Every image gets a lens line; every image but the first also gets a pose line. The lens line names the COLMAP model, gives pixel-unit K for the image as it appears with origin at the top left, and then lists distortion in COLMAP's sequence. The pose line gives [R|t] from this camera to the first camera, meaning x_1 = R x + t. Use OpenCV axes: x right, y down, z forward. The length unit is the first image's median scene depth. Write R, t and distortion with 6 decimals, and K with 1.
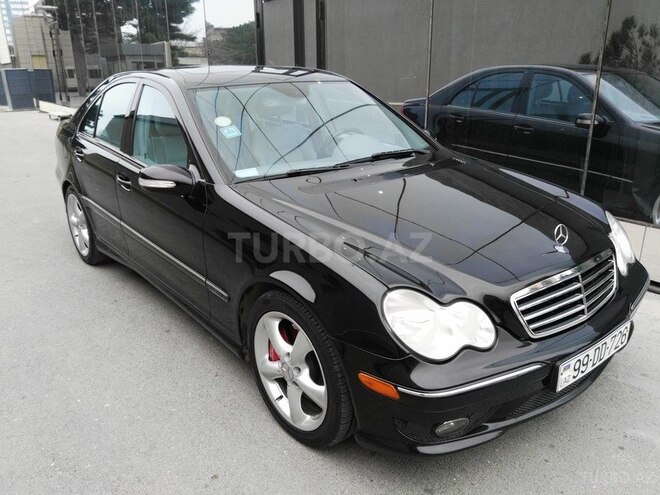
lens RADIAL K [[559.0, 0, 315.5], [0, 559.0, 247.1], [0, 0, 1]] dist [-0.001622, -0.001350]
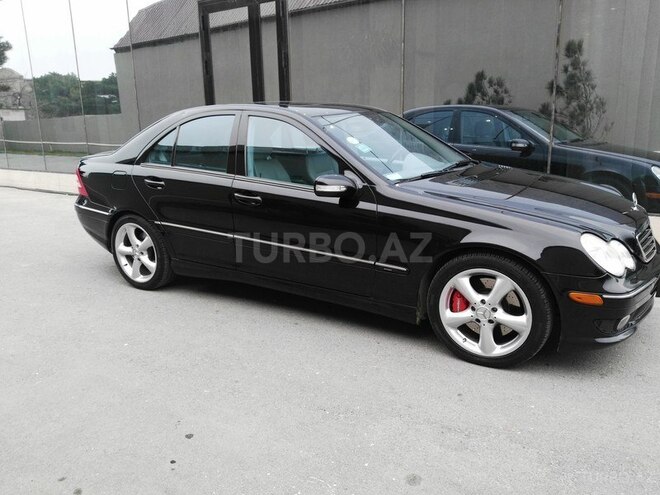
lens RADIAL K [[549.3, 0, 330.0], [0, 549.3, 247.5], [0, 0, 1]] dist [0.040699, 0.000766]
pose [[0.947809, -0.082974, 0.307854, -0.762769], [0.108239, 0.991939, -0.065889, 0.108814], [-0.299906, 0.095772, 0.949149, -0.157436]]
